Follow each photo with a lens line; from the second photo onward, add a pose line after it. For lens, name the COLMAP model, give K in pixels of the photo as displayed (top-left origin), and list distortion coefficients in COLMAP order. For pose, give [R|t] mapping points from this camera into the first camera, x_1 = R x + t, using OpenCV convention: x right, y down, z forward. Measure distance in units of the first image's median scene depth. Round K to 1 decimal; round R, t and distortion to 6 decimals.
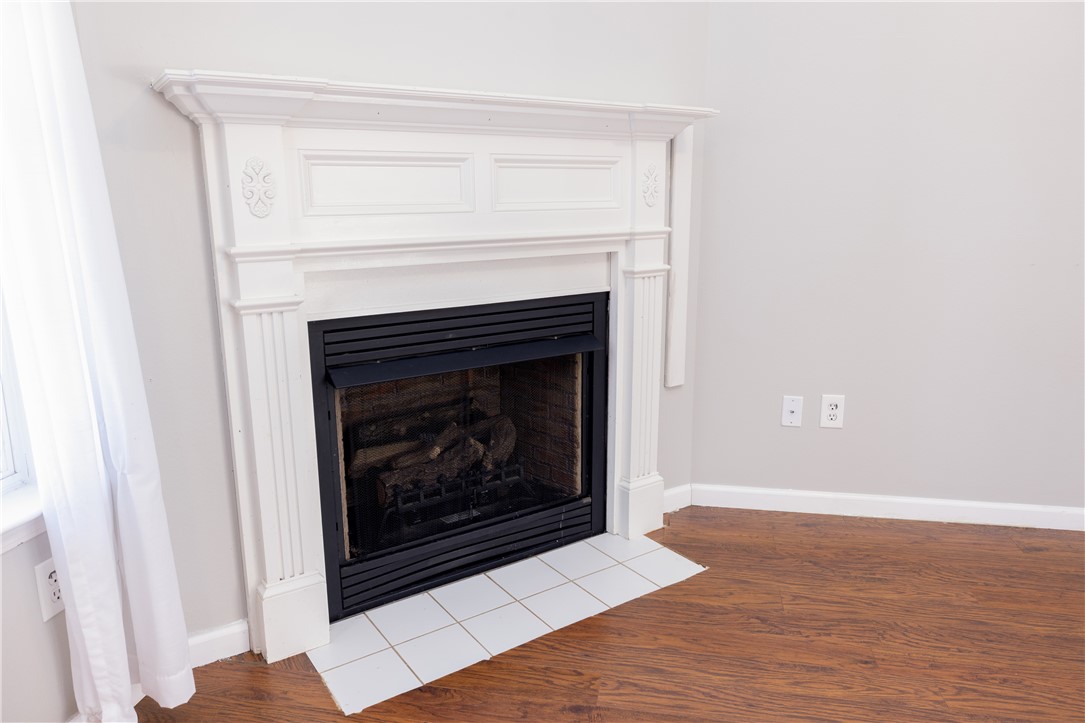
lens RADIAL K [[742.4, 0, 541.9], [0, 742.4, 354.4], [0, 0, 1]] dist [-0.002010, 0.000527]
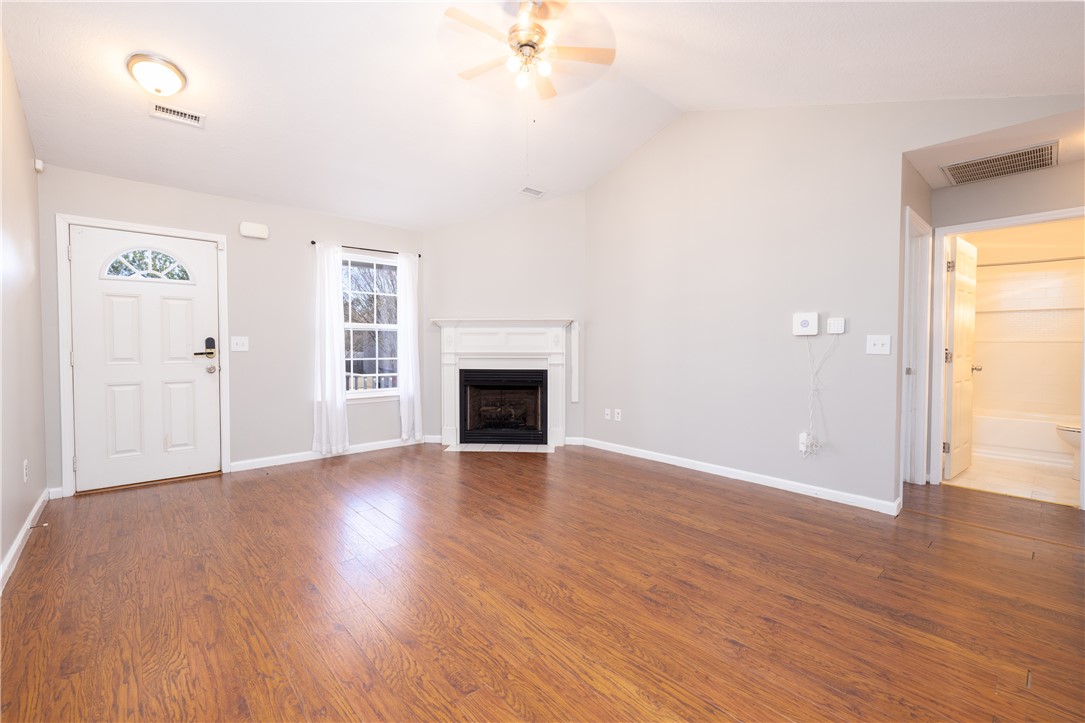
lens RADIAL K [[461.0, 0, 538.6], [0, 461.0, 358.7], [0, 0, 1]] dist [-0.002177, 0.000130]
pose [[0.785651, 0.026882, -0.618086, 1.421510], [-0.137305, 0.981717, -0.131832, 0.158206], [0.603241, 0.188440, 0.774978, -0.710879]]
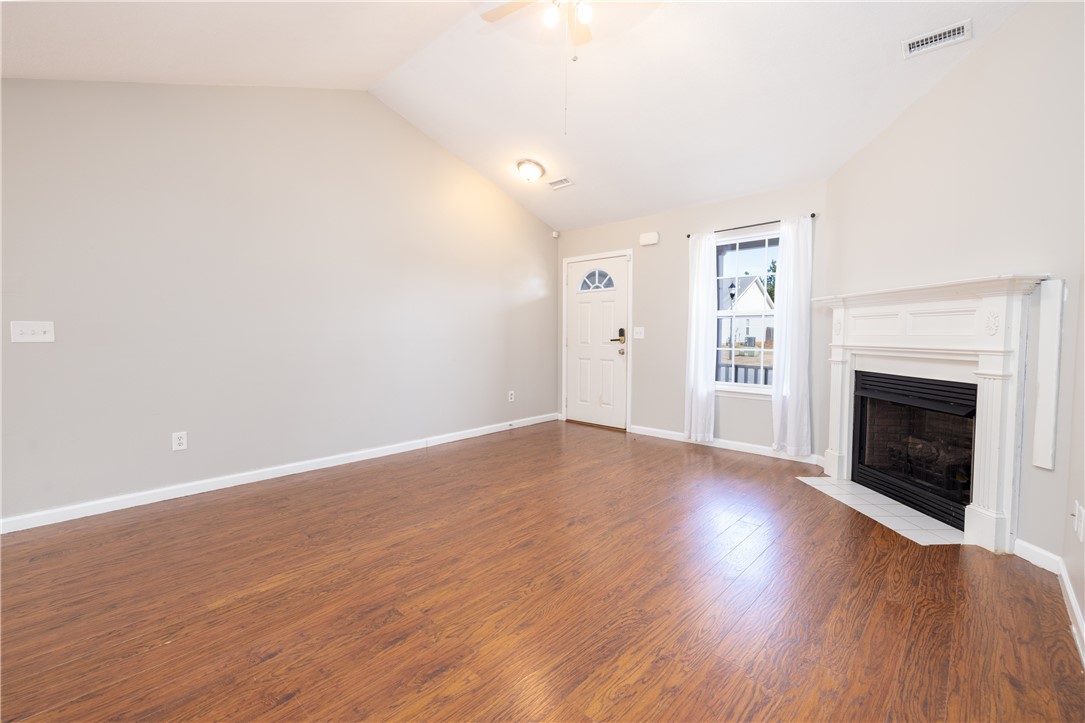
lens RADIAL K [[461.0, 0, 536.1], [0, 461.0, 357.7], [0, 0, 1]] dist [-0.002177, 0.000130]
pose [[-0.551183, 0.050692, -0.832843, 1.554724], [-0.173970, 0.969234, 0.174128, -0.153826], [0.816046, 0.240866, -0.525407, 0.730616]]
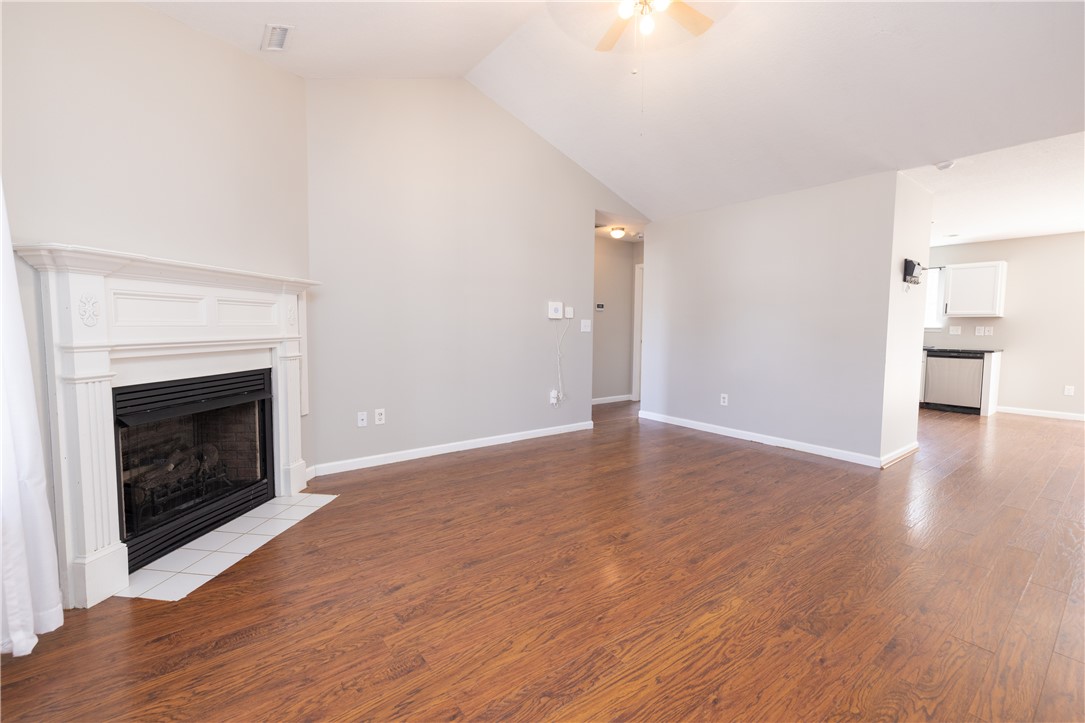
lens RADIAL K [[461.0, 0, 538.2], [0, 461.0, 361.2], [0, 0, 1]] dist [-0.002177, 0.000130]
pose [[0.671619, -0.045018, 0.739528, -0.343649], [0.143080, 0.987244, -0.069843, 0.086491], [-0.726950, 0.152719, 0.669492, -0.334420]]
